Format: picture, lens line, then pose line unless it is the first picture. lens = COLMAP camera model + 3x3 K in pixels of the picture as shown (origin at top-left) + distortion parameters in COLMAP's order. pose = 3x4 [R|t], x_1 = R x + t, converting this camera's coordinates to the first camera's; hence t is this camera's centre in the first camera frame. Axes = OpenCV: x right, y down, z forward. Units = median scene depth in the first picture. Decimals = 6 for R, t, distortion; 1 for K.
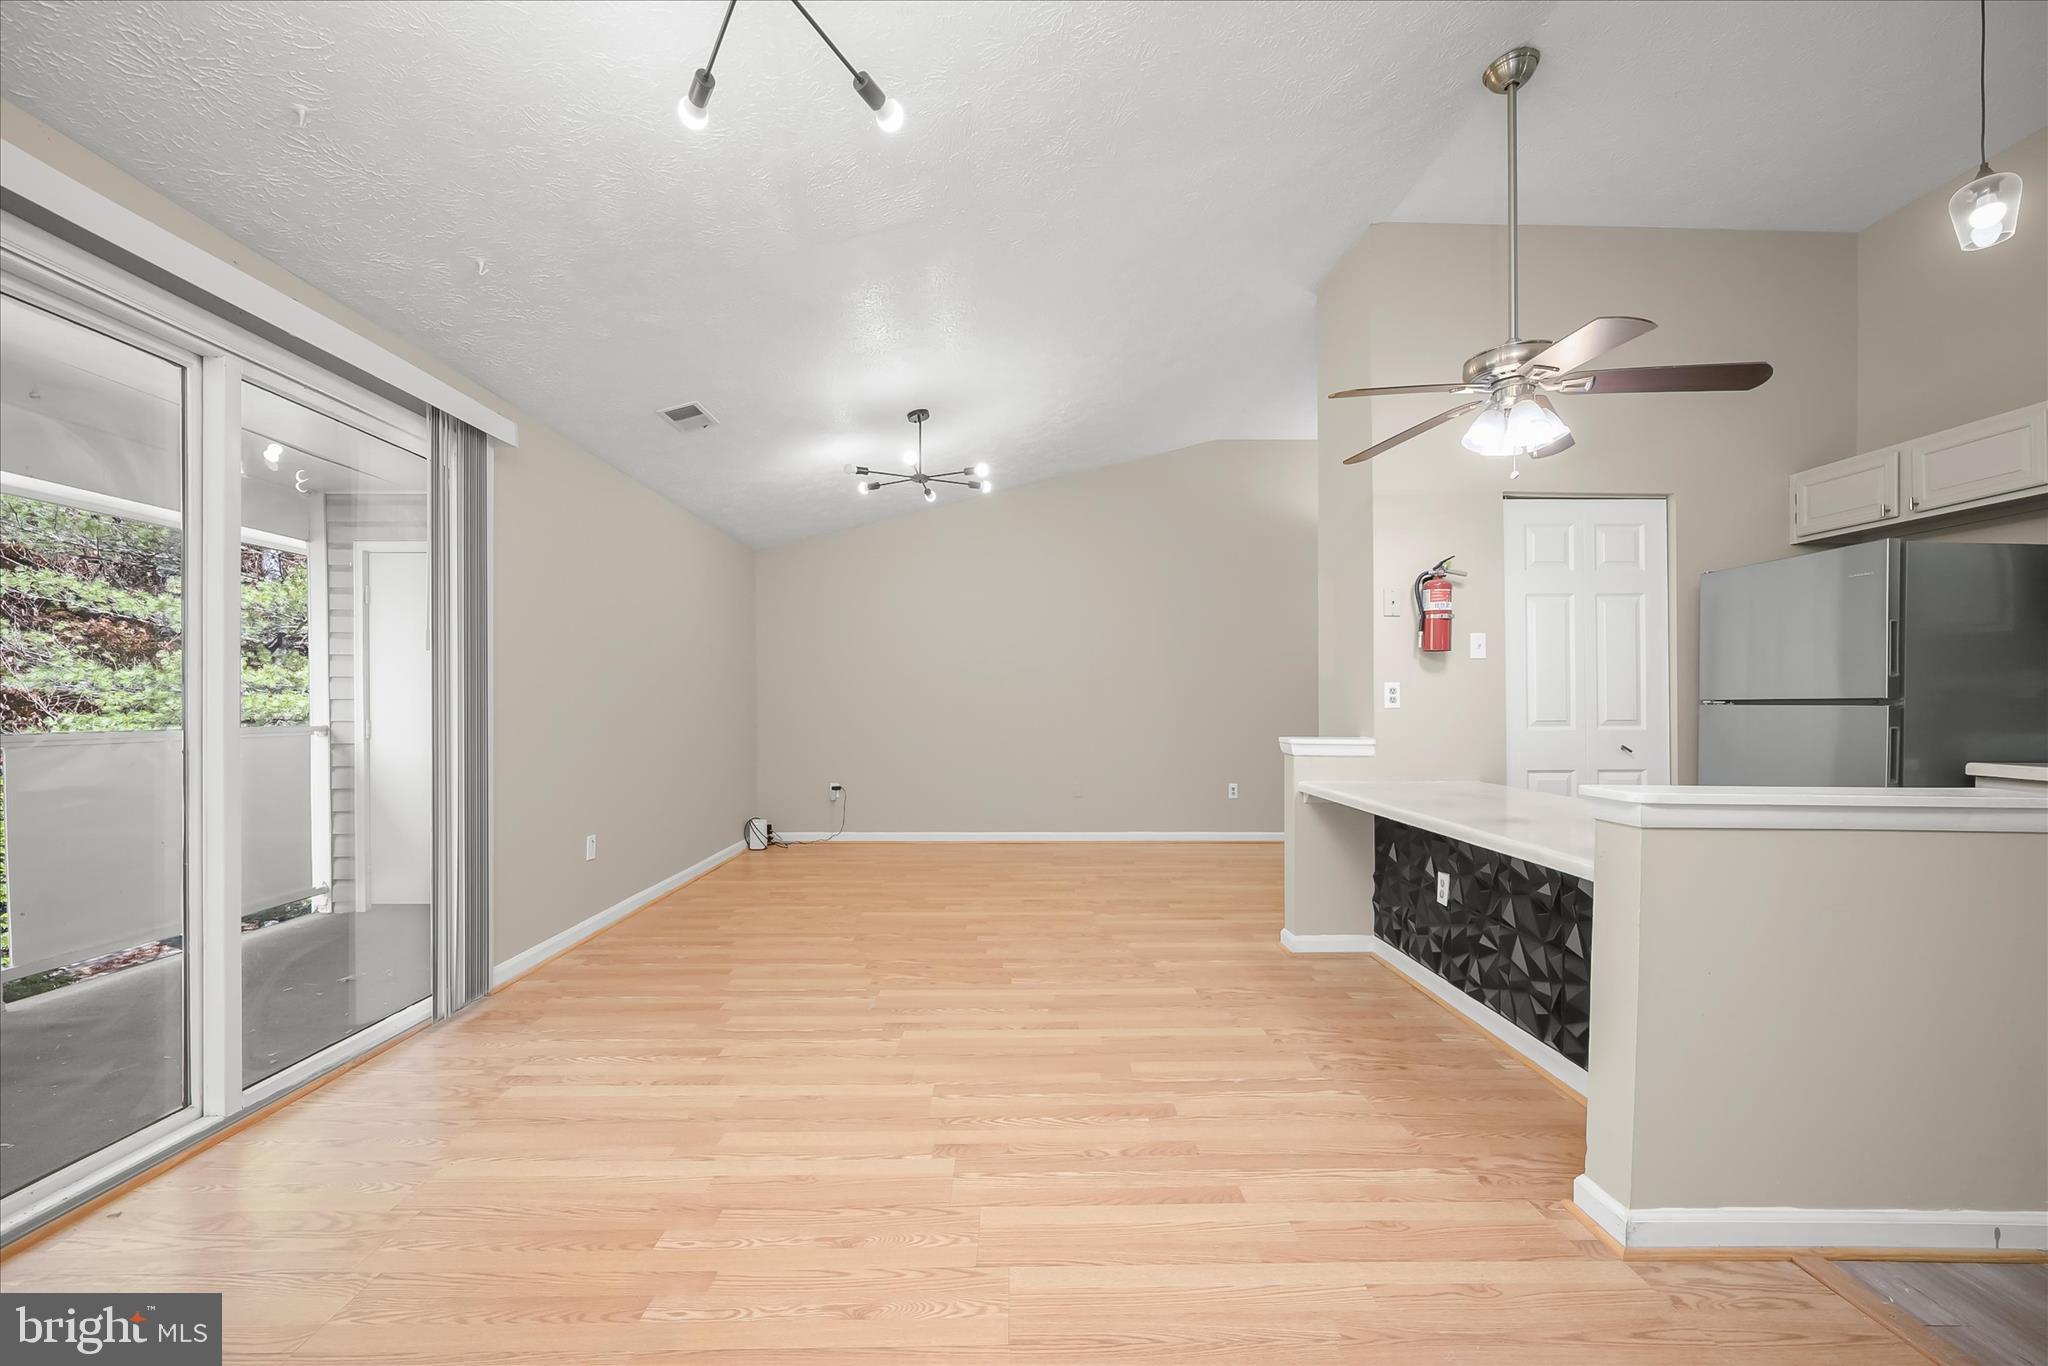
lens RADIAL K [[809.4, 0, 1019.6], [0, 809.4, 704.8], [0, 0, 1]] dist [-0.000466, -0.000329]
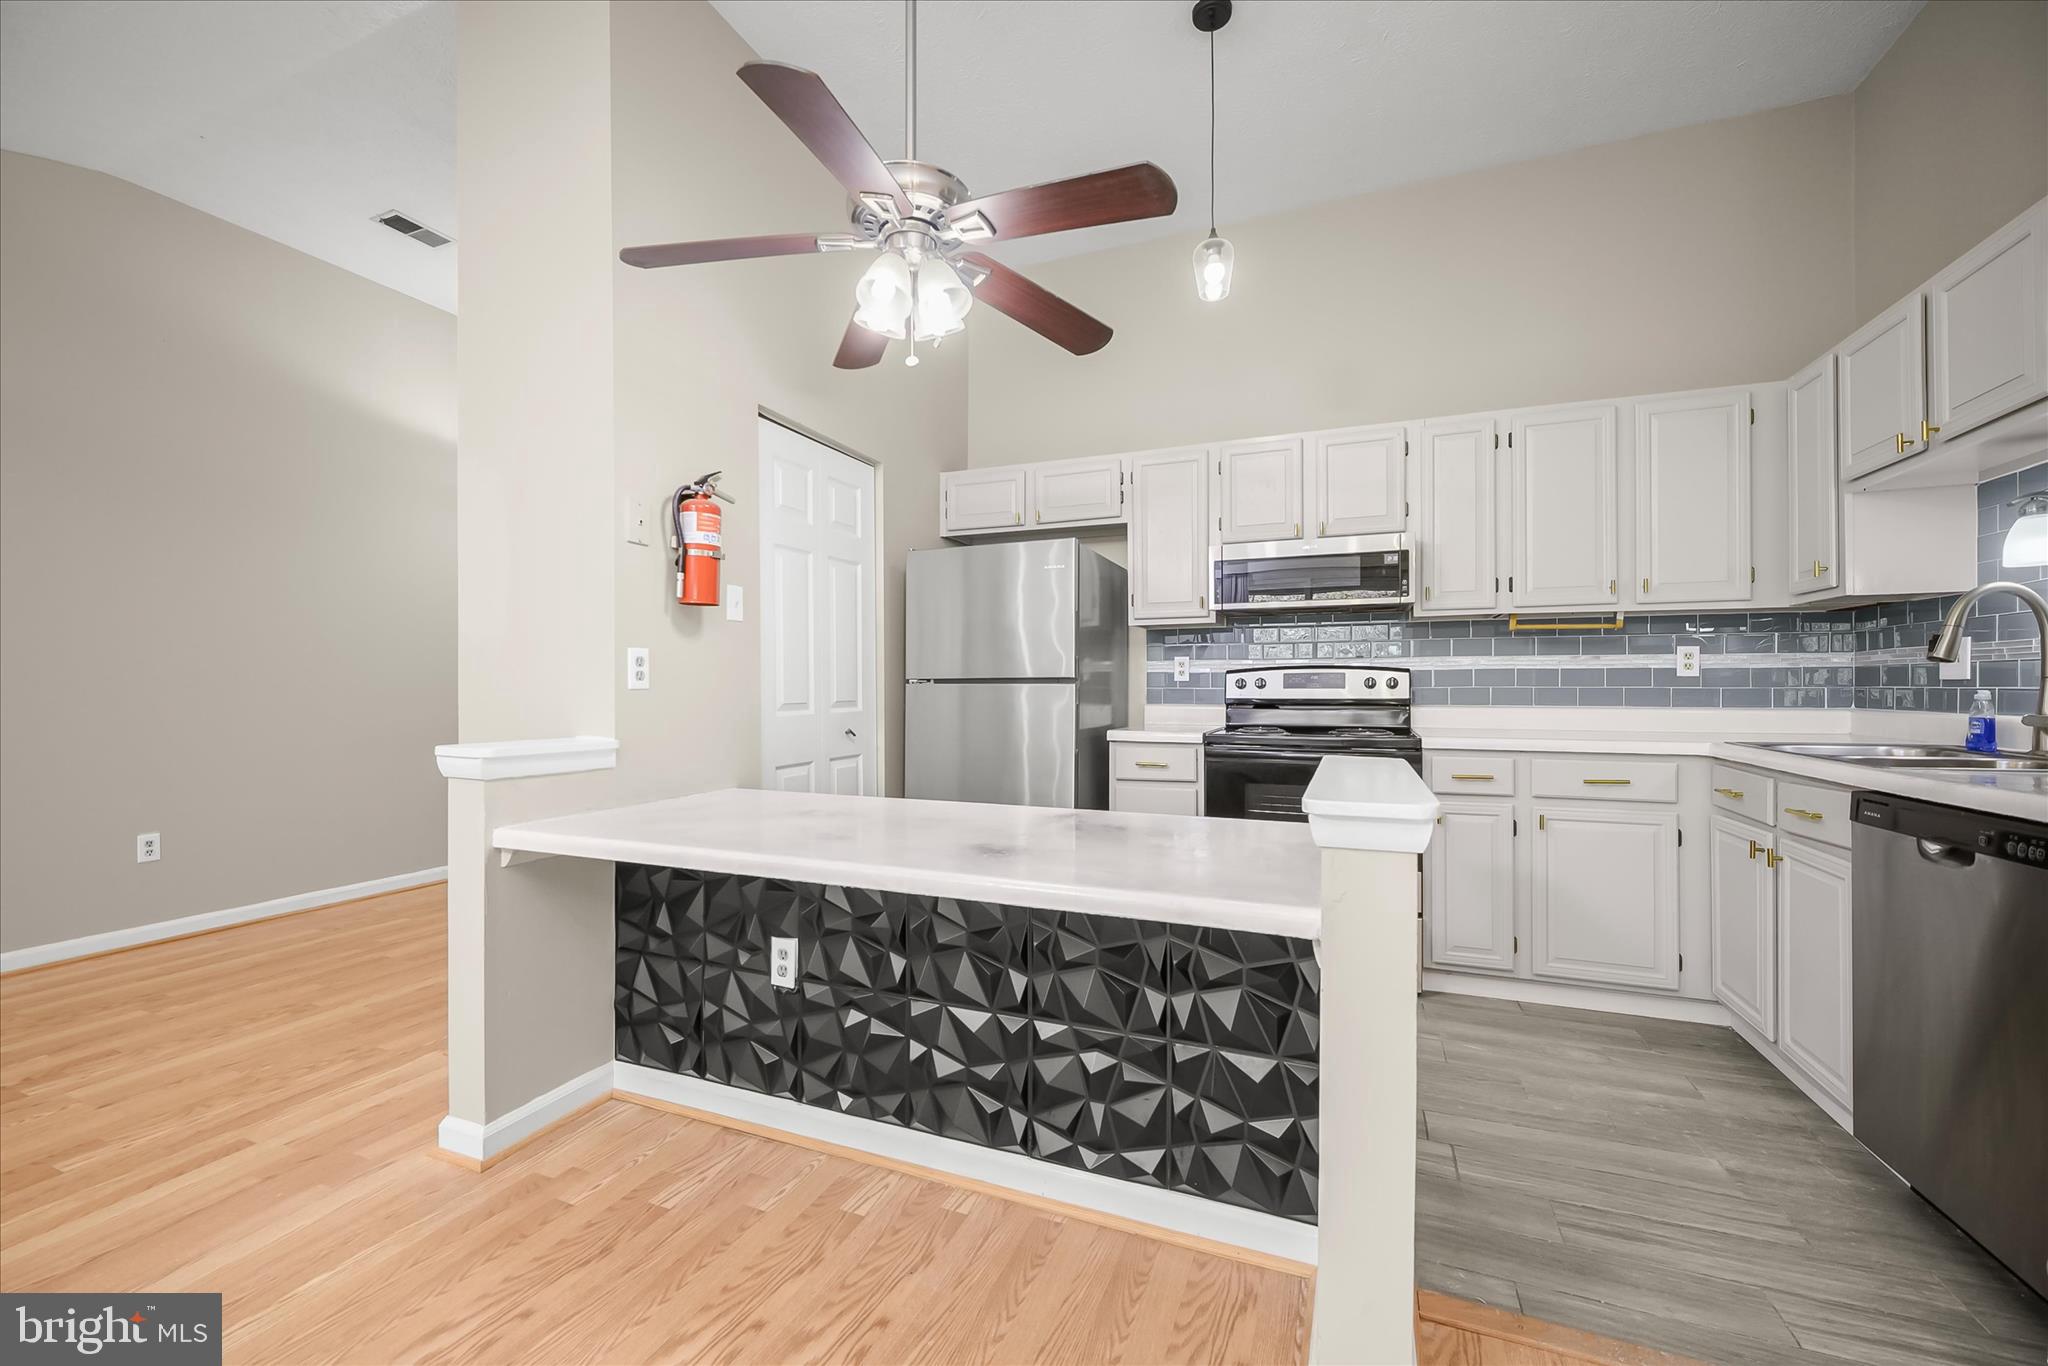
lens RADIAL K [[809.4, 0, 1027.4], [0, 809.4, 684.5], [0, 0, 1]] dist [-0.000466, -0.000329]
pose [[0.383820, 0.000807, 0.923408, -0.008368], [0.001324, 0.999998, -0.001424, 0.002594], [-0.923407, 0.001769, 0.383818, 0.575951]]
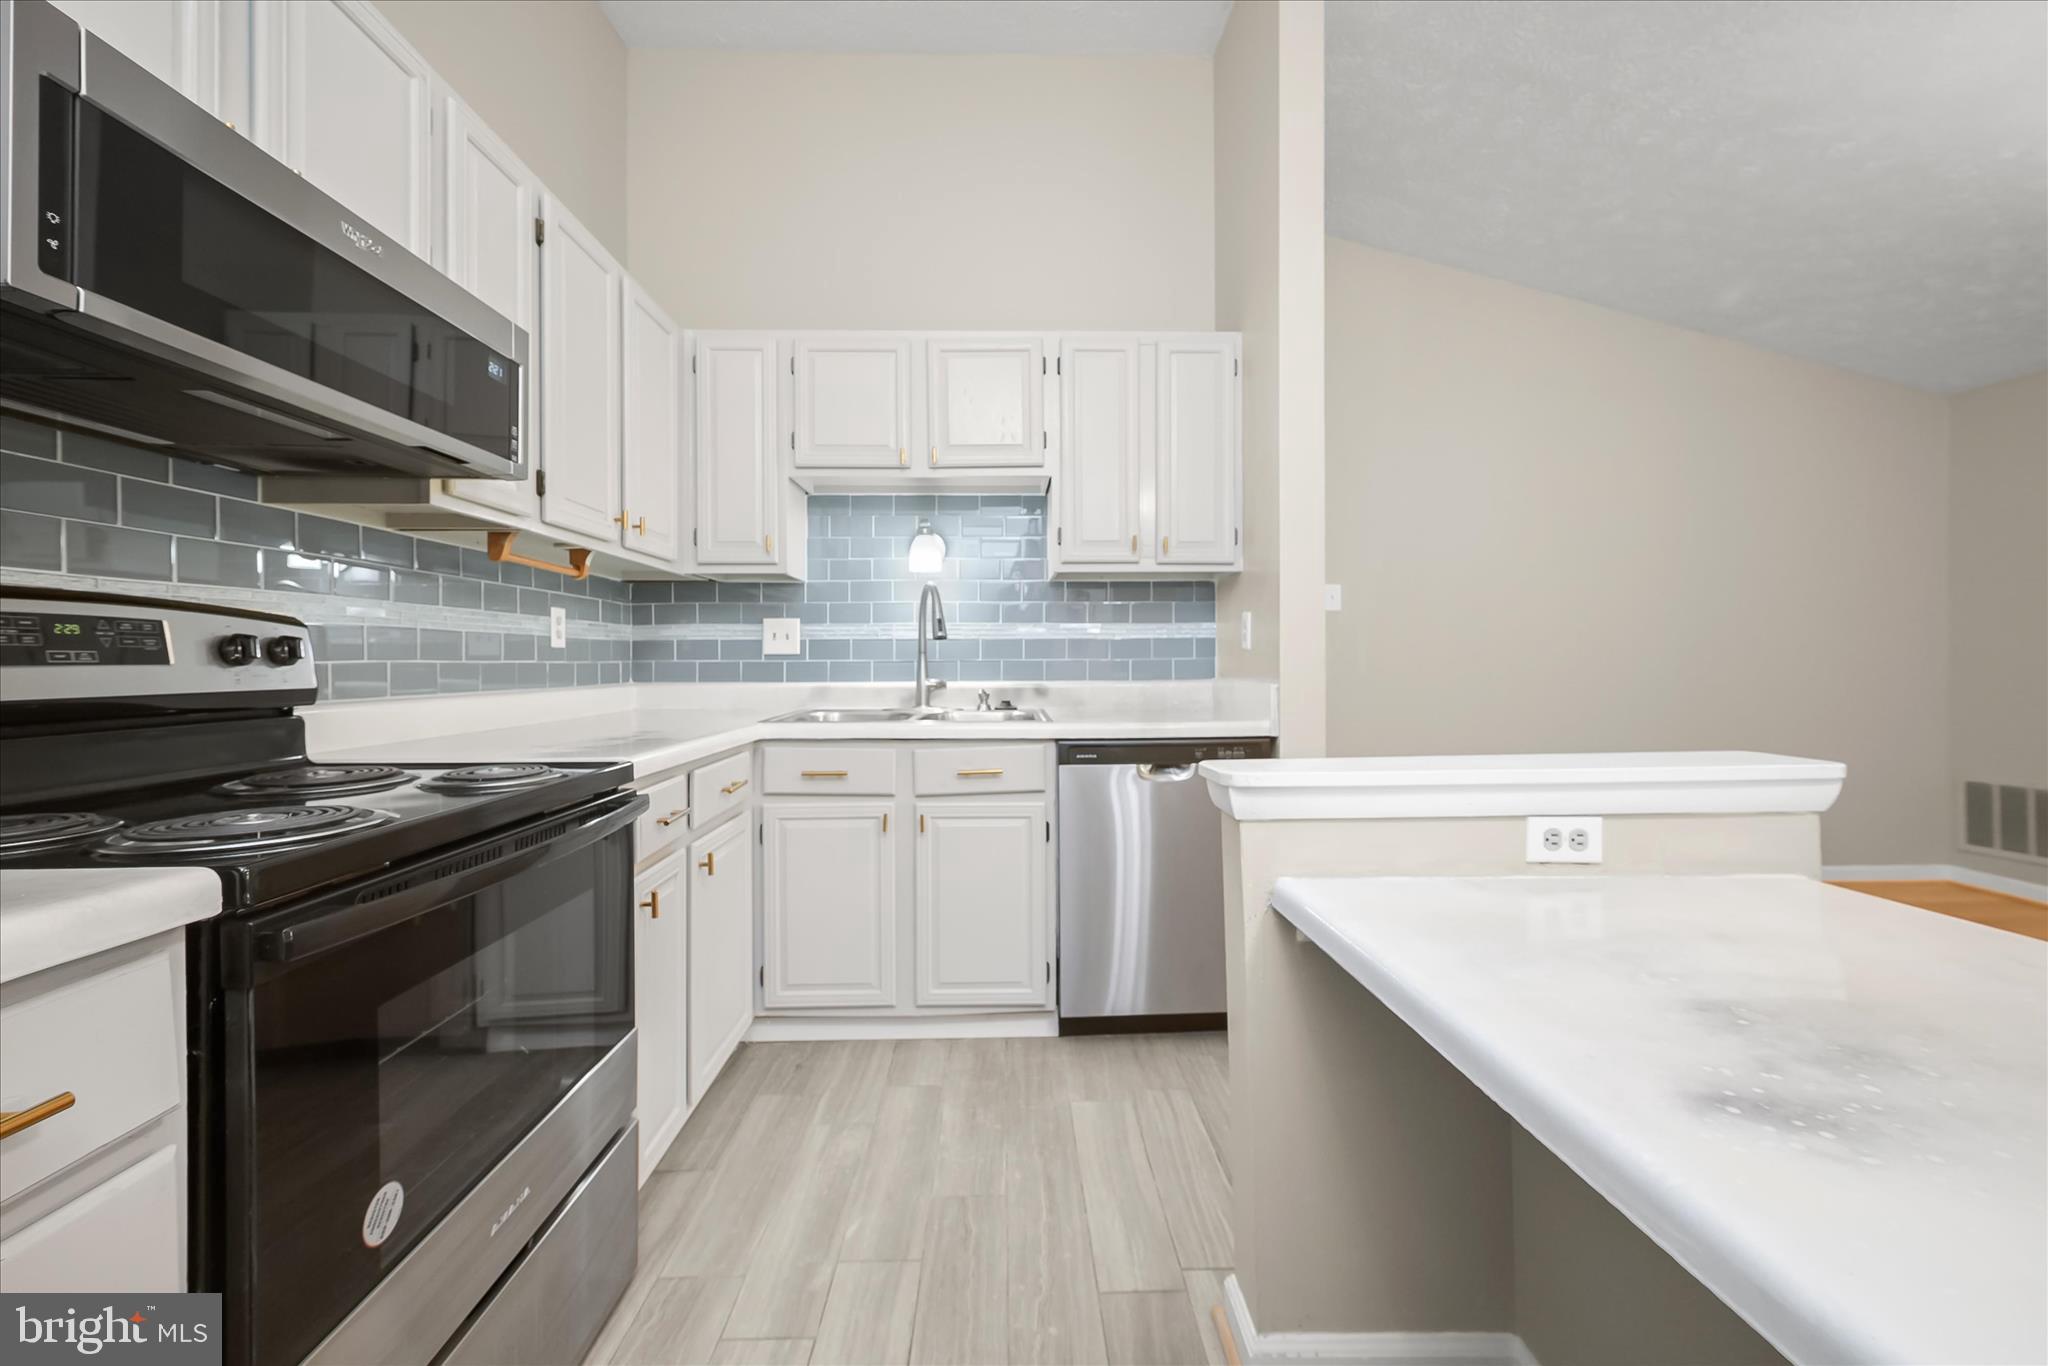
lens RADIAL K [[842.5, 0, 1048.6], [0, 842.5, 642.3], [0, 0, 1]] dist [-0.000927, 0.000584]
pose [[-0.999641, 0.002291, -0.026702, 0.825074], [0.002849, 0.999778, -0.020878, 0.005545], [0.026649, -0.020946, -0.999425, 1.033959]]
